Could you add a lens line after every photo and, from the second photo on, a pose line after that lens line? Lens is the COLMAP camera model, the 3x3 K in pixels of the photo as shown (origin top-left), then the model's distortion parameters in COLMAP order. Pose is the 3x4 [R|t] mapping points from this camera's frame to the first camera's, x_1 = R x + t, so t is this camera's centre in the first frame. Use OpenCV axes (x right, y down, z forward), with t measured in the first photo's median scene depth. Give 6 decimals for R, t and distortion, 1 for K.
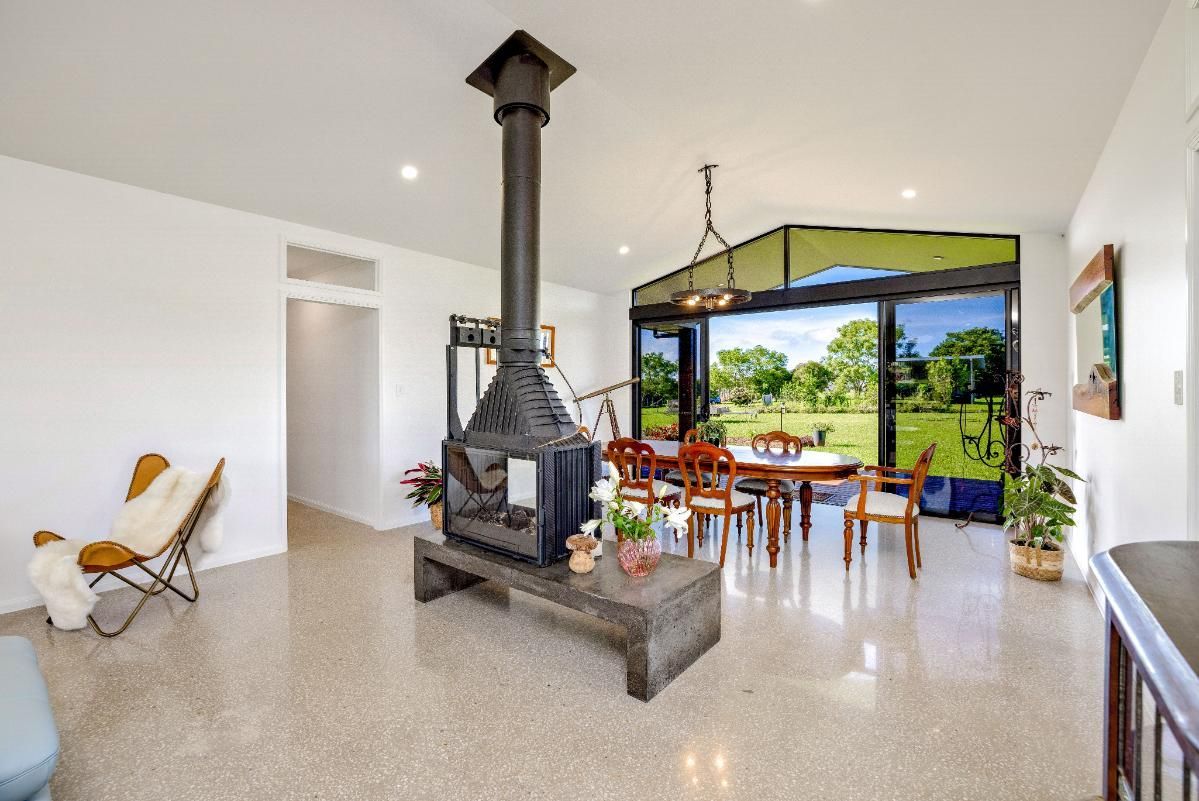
lens RADIAL K [[519.7, 0, 580.7], [0, 519.7, 395.6], [0, 0, 1]] dist [-0.000244, 0.000314]
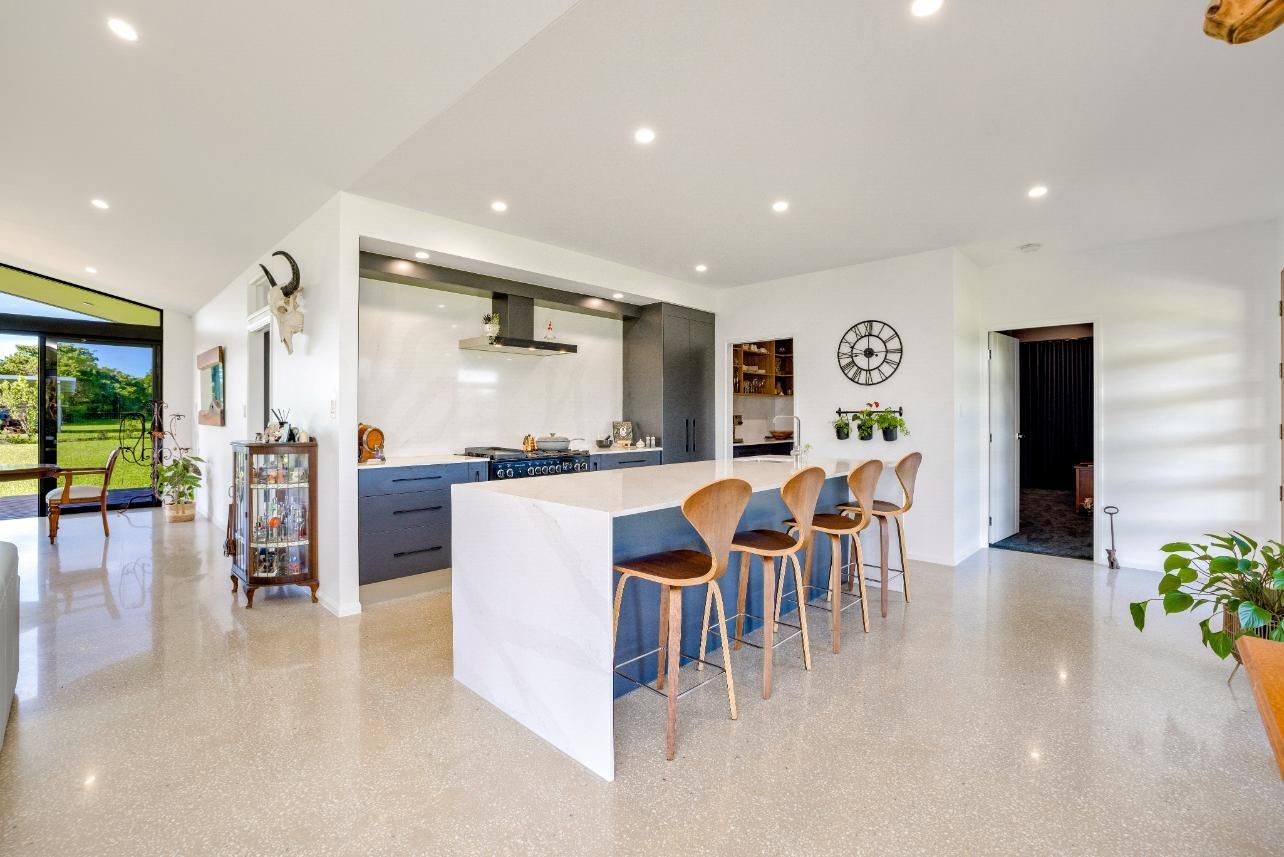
lens RADIAL K [[580.1, 0, 630.8], [0, 580.1, 414.2], [0, 0, 1]] dist [-0.002524, -0.000064]
pose [[0.126991, 0.004969, 0.991891, -0.859270], [0.010389, 0.999926, -0.006339, 0.021786], [-0.991849, 0.011110, 0.126930, -0.741891]]
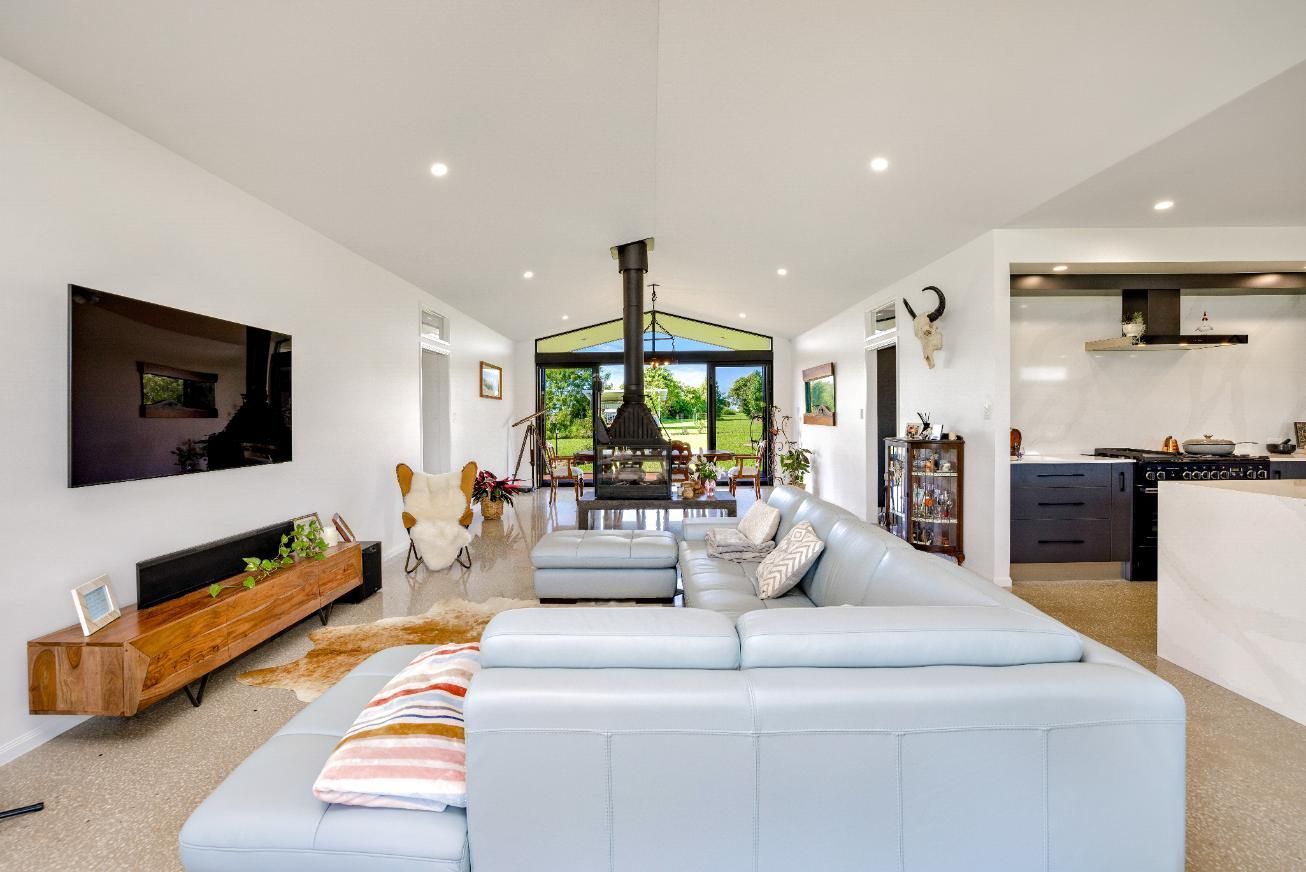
lens RADIAL K [[590.1, 0, 641.6], [0, 590.1, 421.5], [0, 0, 1]] dist [-0.002524, -0.000064]
pose [[0.781939, -0.010737, 0.623262, -1.279958], [0.014775, 0.999890, -0.001312, 0.009845], [-0.623180, 0.010234, 0.782012, -0.603968]]
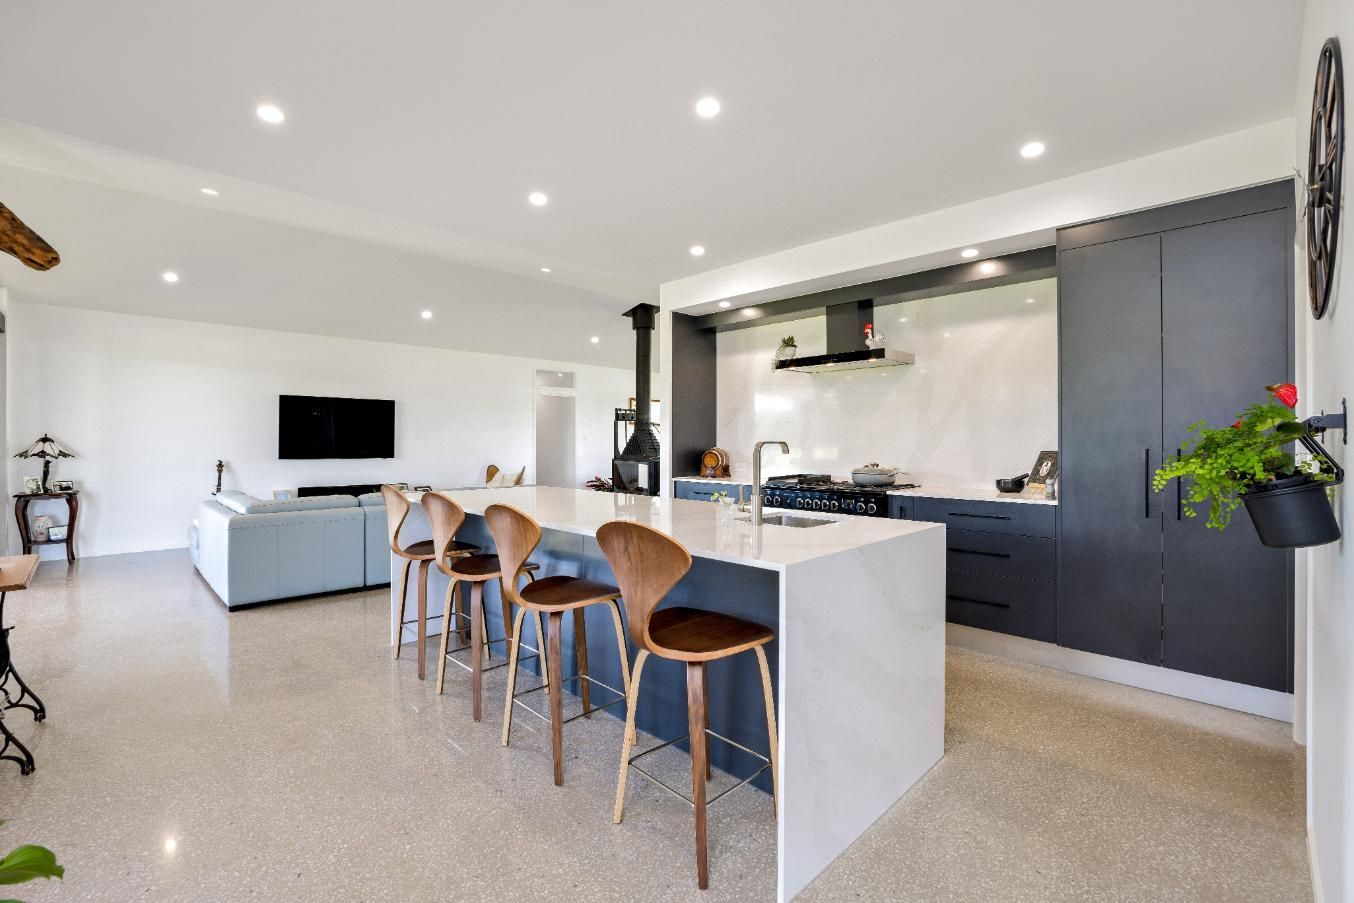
lens RADIAL K [[586.9, 0, 655.8], [0, 586.9, 446.0], [0, 0, 1]] dist [-0.000244, 0.000314]
pose [[0.991107, 0.000647, -0.133064, 0.282346], [-0.000790, 0.999999, -0.001025, 0.024458], [0.133063, 0.001122, 0.991107, -1.577270]]
